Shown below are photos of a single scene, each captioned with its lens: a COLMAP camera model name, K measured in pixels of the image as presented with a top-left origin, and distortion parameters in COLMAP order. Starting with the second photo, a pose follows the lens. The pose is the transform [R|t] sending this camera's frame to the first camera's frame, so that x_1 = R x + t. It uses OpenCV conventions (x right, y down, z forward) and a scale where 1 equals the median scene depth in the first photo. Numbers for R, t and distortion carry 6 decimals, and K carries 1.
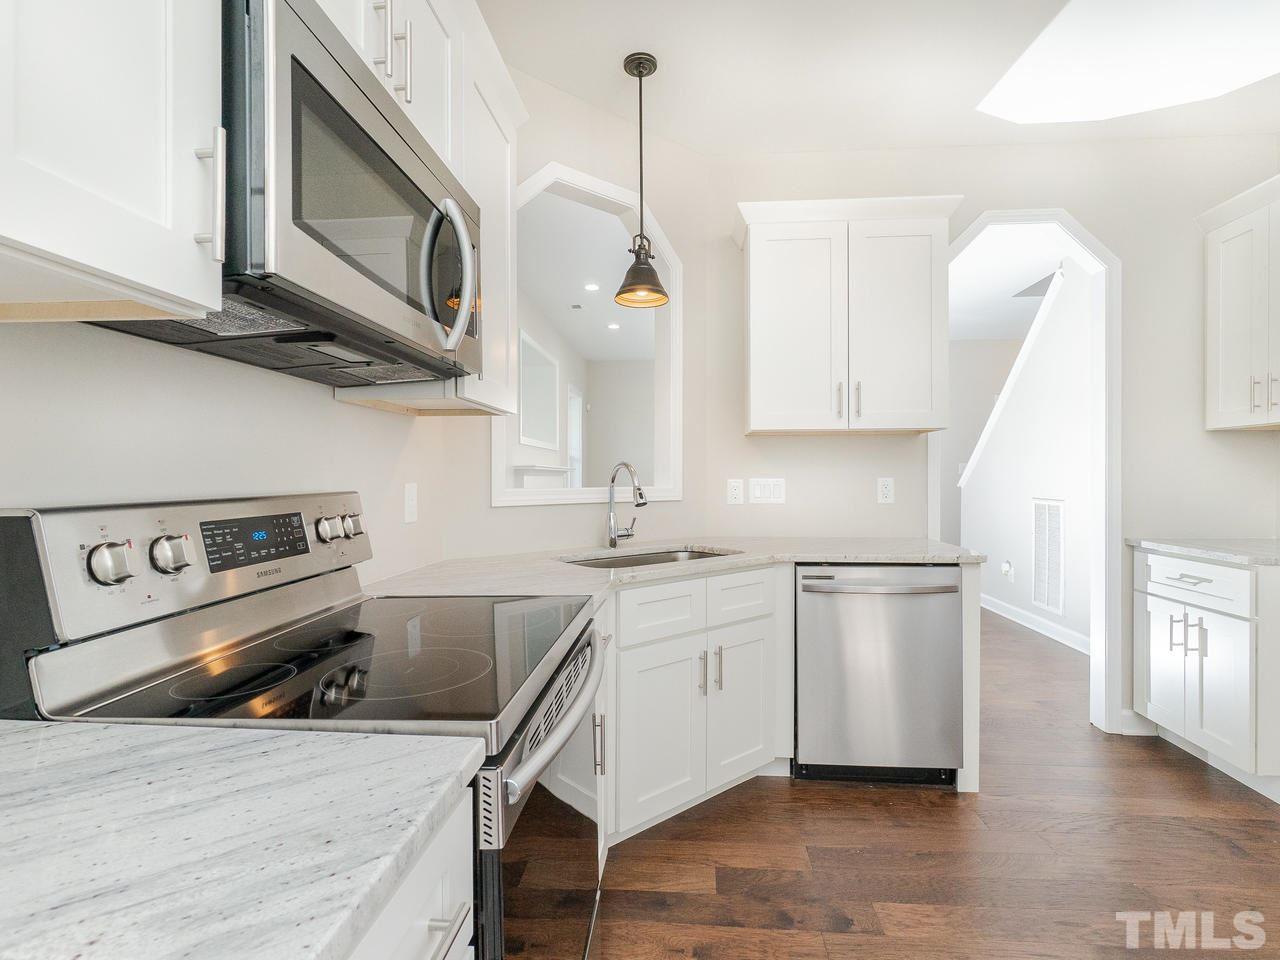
lens RADIAL K [[625.1, 0, 643.1], [0, 625.1, 478.6], [0, 0, 1]] dist [-0.001560, 0.000039]
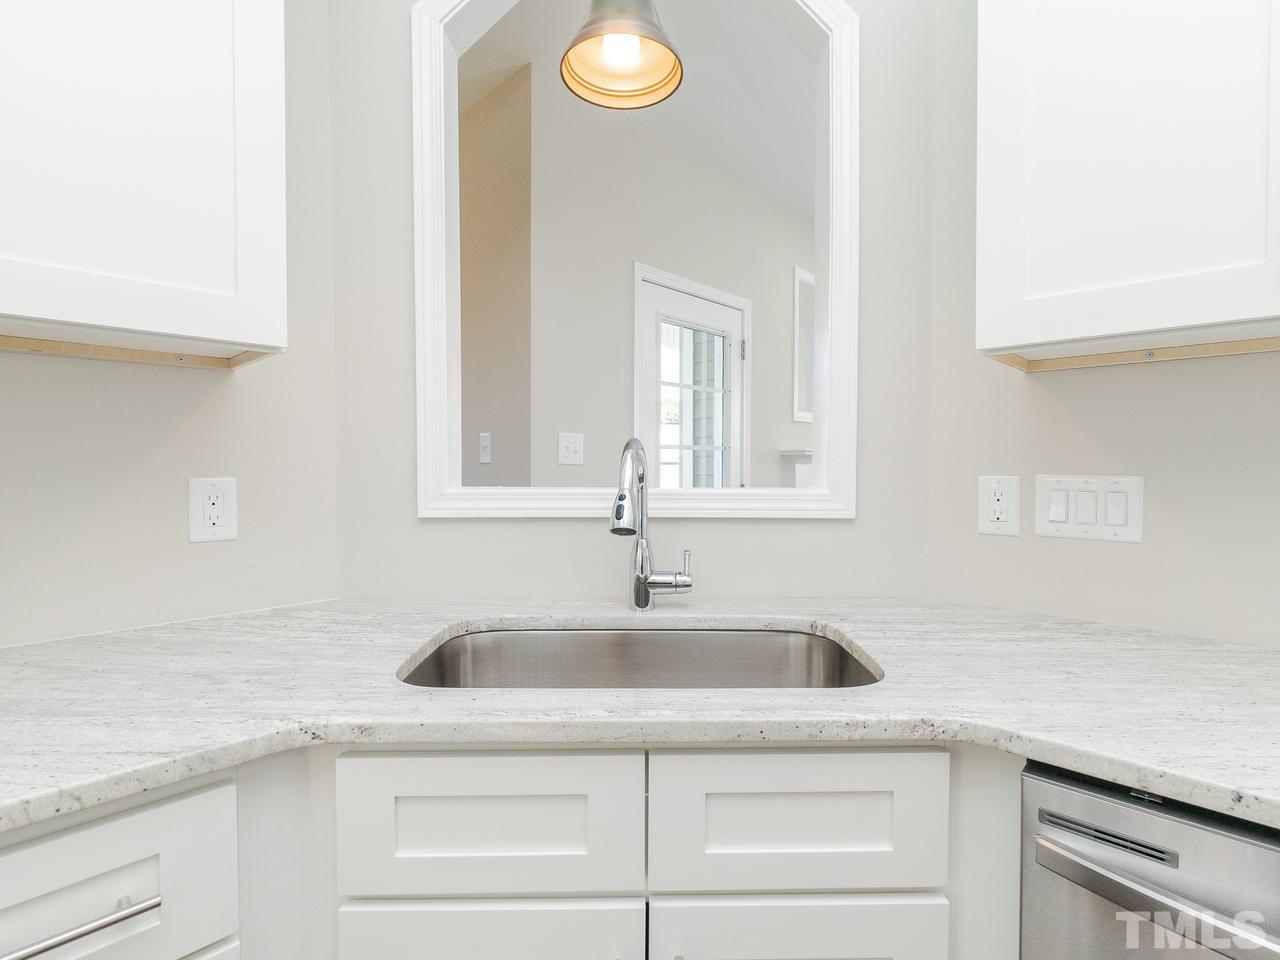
lens RADIAL K [[625.1, 0, 643.1], [0, 625.1, 478.6], [0, 0, 1]] dist [-0.001560, 0.000039]
pose [[0.776450, 0.019055, -0.629891, 0.296566], [-0.006154, 0.999724, 0.022657, -0.006738], [0.630149, -0.013715, 0.776353, 0.663405]]
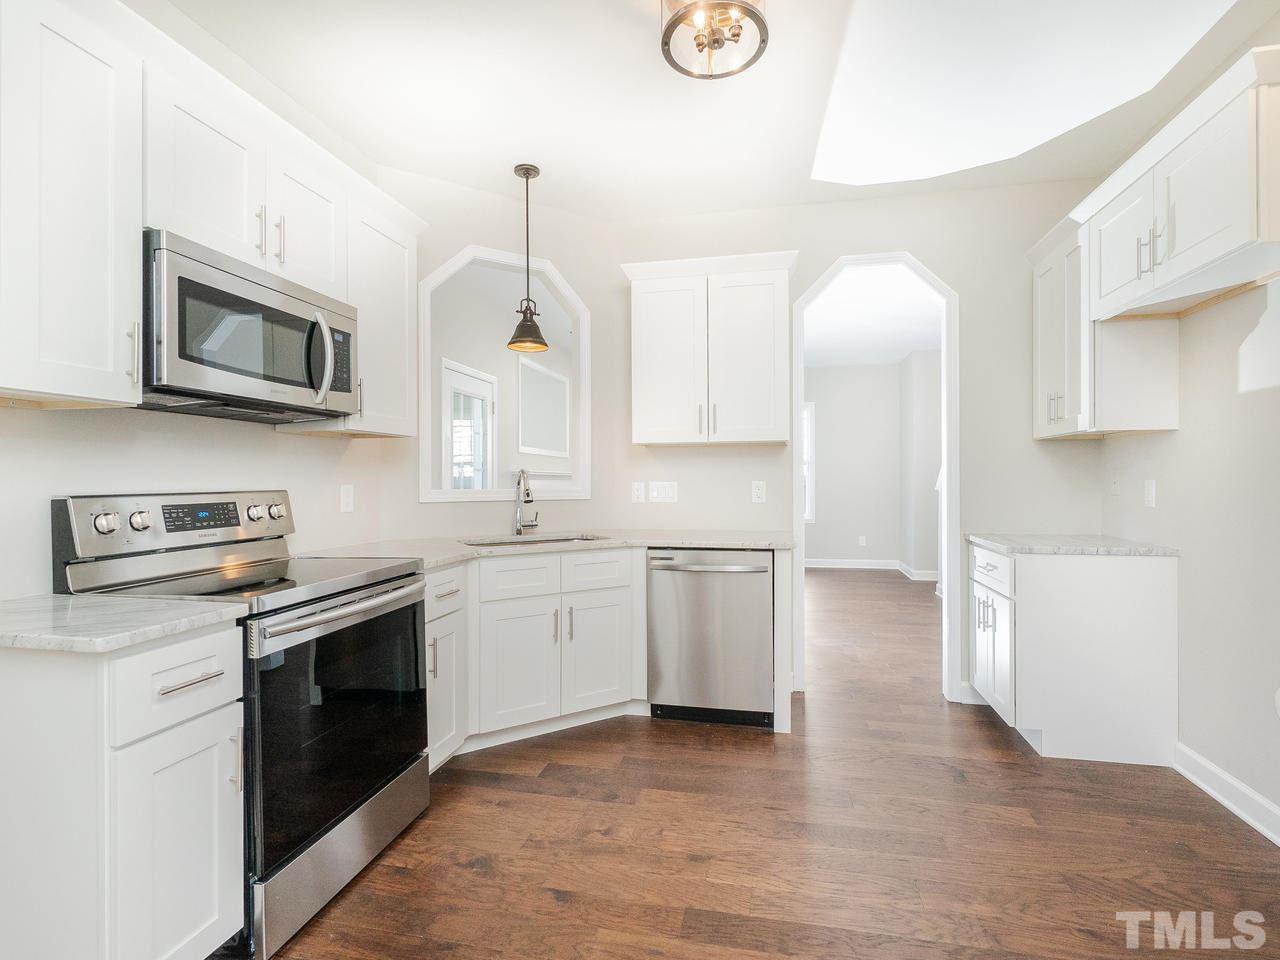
lens RADIAL K [[625.1, 0, 643.1], [0, 625.1, 478.6], [0, 0, 1]] dist [-0.001560, 0.000039]
pose [[0.990584, -0.001423, -0.136900, 0.423942], [0.000560, 0.999980, -0.006341, 0.001494], [0.136907, 0.006205, 0.990565, -0.283996]]
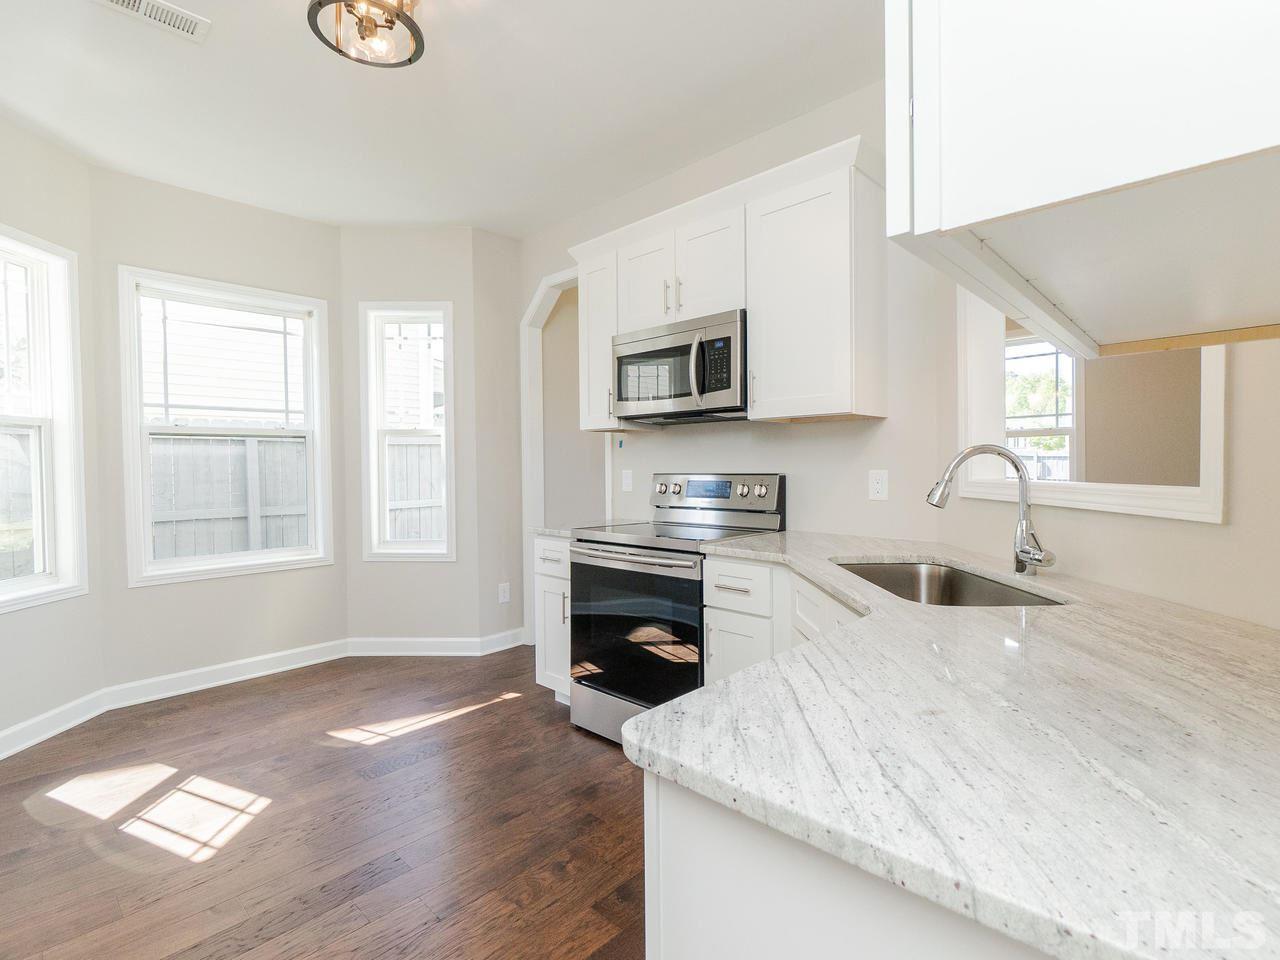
lens RADIAL K [[625.1, 0, 643.1], [0, 625.1, 478.6], [0, 0, 1]] dist [-0.001560, 0.000039]
pose [[-0.637149, 0.027737, -0.770241, 0.791868], [0.008980, 0.999552, 0.028566, -0.013602], [0.770688, 0.011285, -0.637112, 1.224775]]
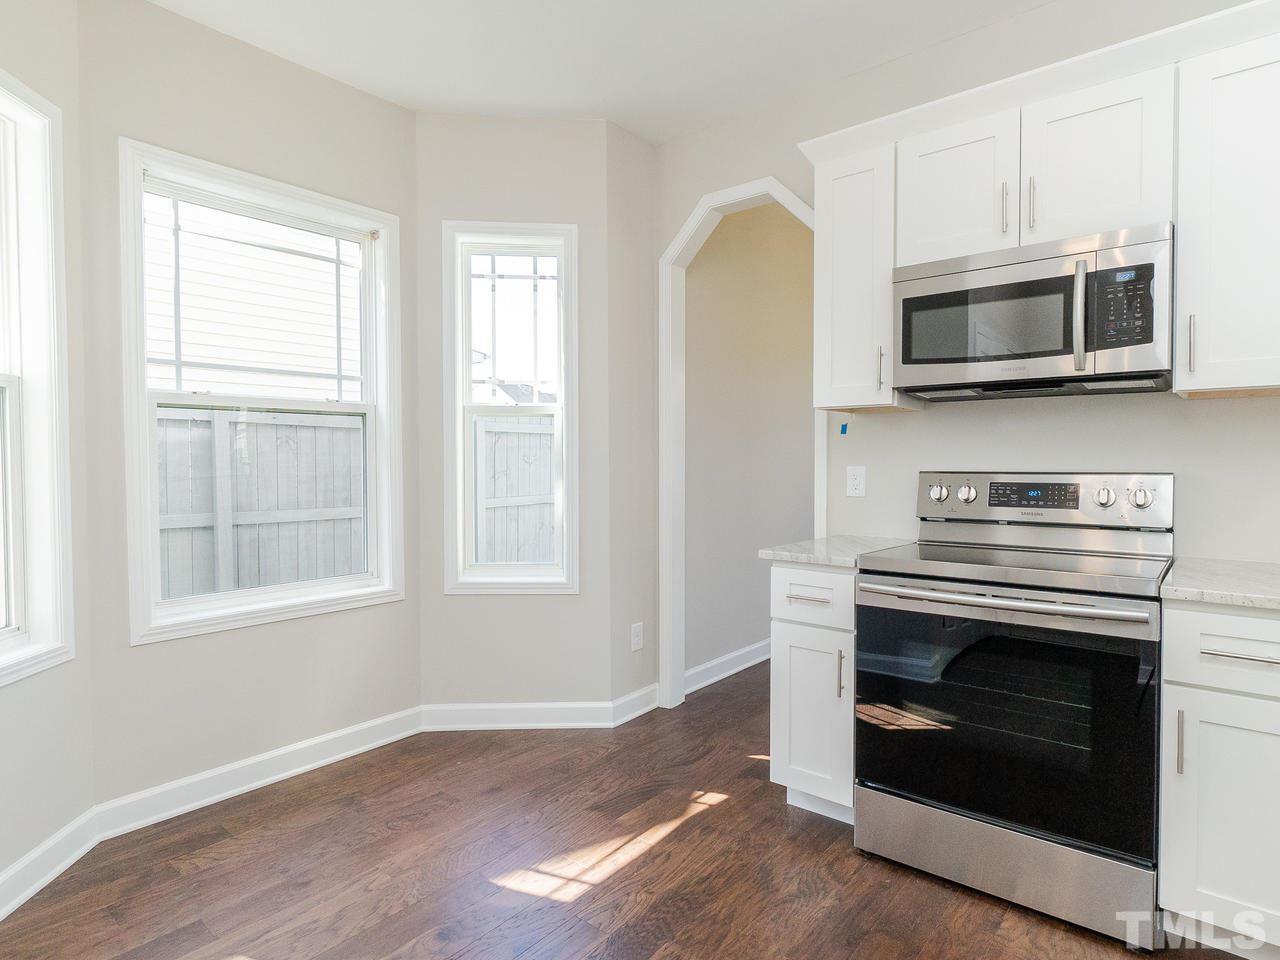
lens RADIAL K [[706.7, 0, 642.3], [0, 706.7, 477.9], [0, 0, 1]] dist [-0.014886, -0.000041]
pose [[-0.573912, 0.029220, -0.818395, 0.846483], [0.002405, 0.999419, 0.033997, -0.012562], [0.818913, 0.017543, -0.573649, 0.617224]]
